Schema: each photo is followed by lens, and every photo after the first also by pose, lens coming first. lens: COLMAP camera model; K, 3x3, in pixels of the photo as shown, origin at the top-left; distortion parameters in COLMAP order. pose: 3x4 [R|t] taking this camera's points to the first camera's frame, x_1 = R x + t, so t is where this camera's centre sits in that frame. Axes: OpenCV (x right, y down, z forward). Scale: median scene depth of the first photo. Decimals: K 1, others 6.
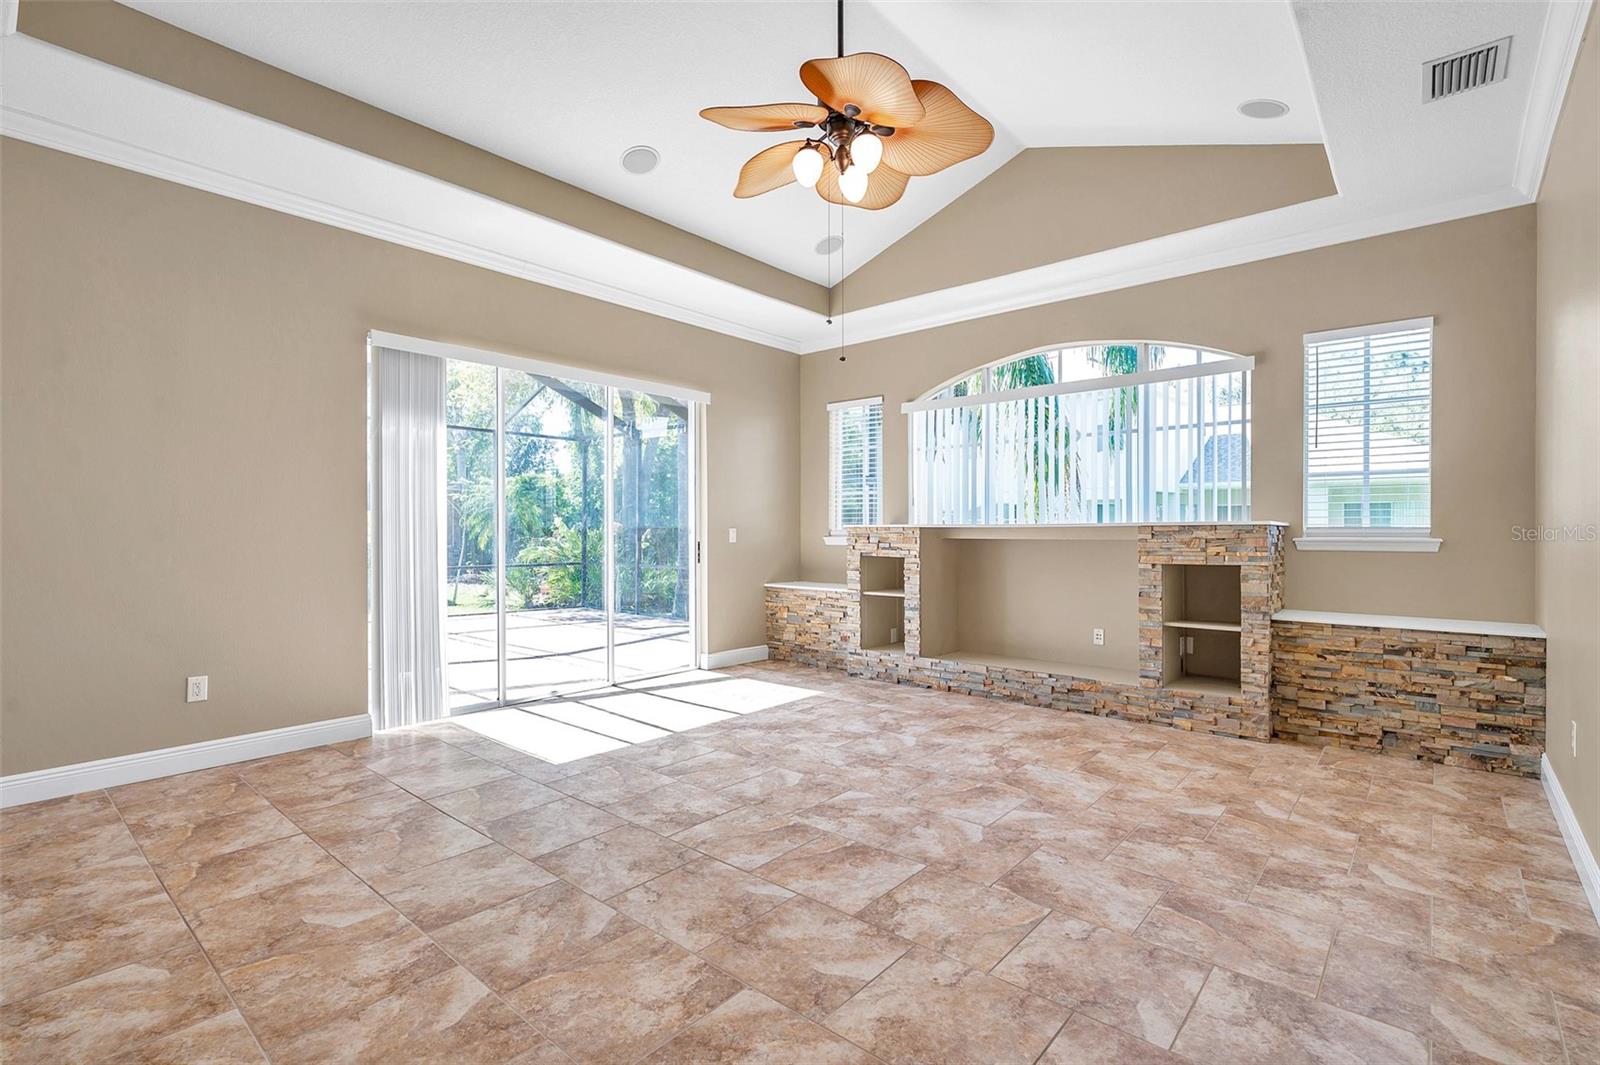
lens RADIAL K [[739.1, 0, 800.0], [0, 739.1, 532.5], [0, 0, 1]] dist [-0.000908, 0.000630]
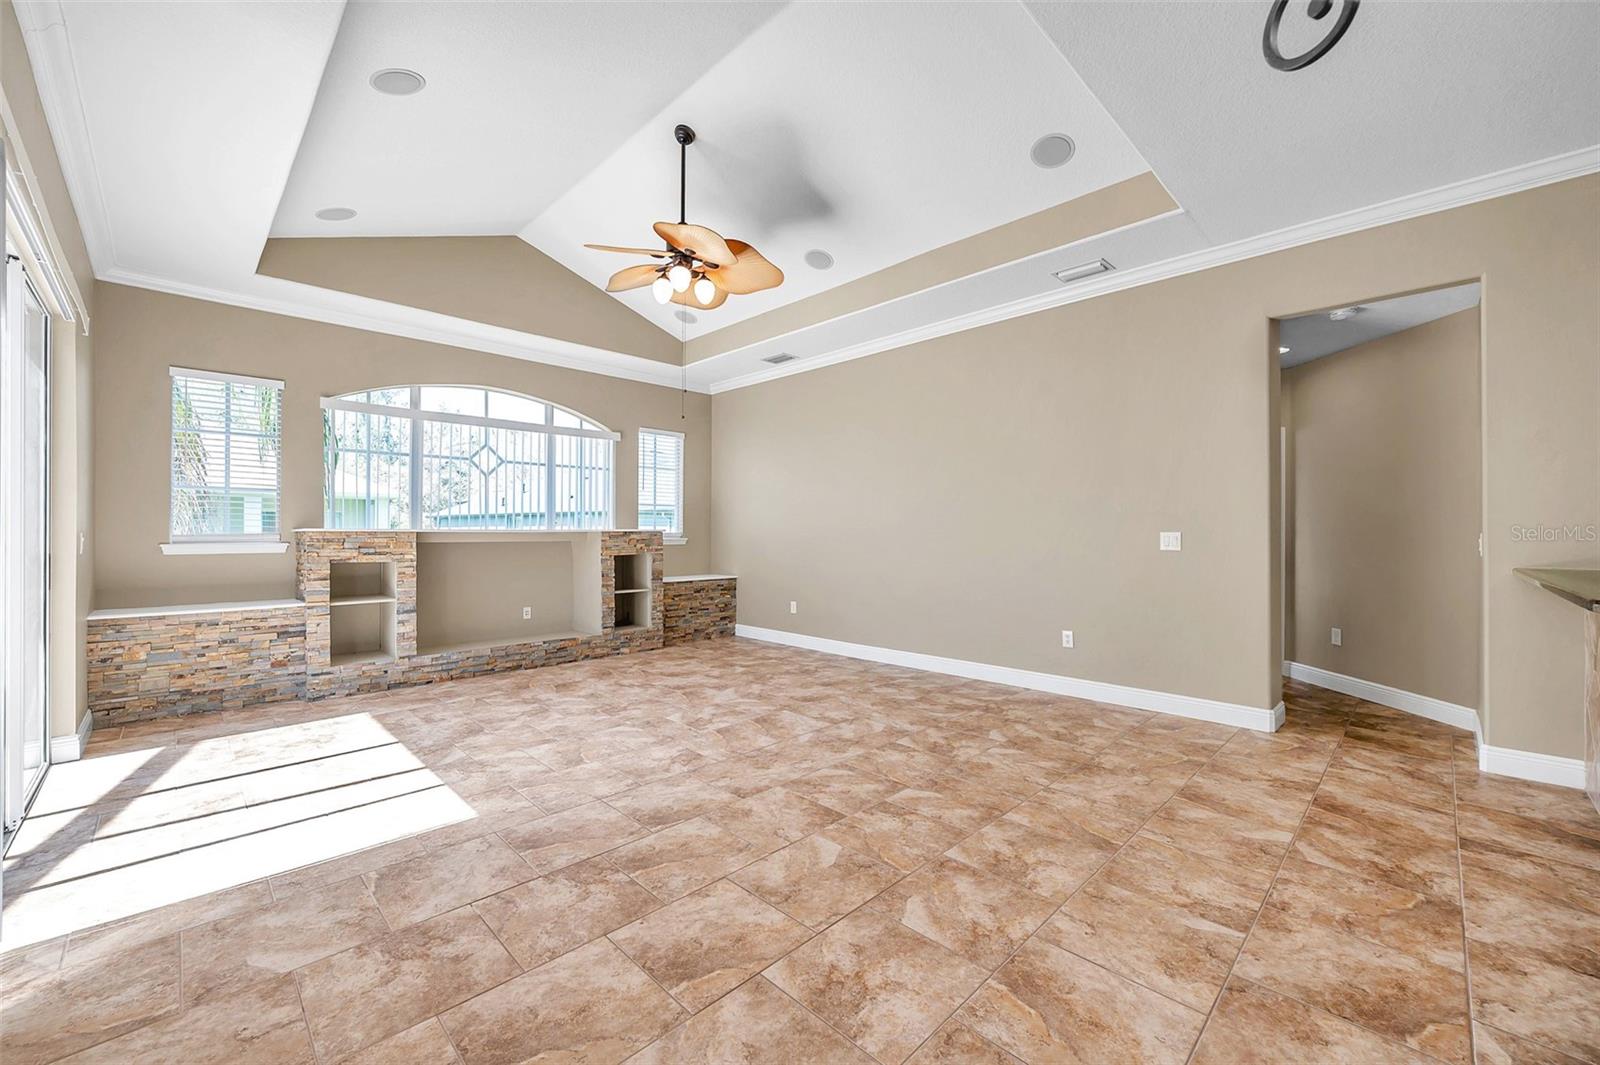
lens RADIAL K [[632.0, 0, 800.0], [0, 632.0, 532.5], [0, 0, 1]] dist [0.000154, -0.000282]
pose [[0.074586, 0.002683, 0.997211, -1.052013], [0.005264, 0.999981, -0.003084, -0.000750], [-0.997201, 0.005479, 0.074571, 0.608132]]
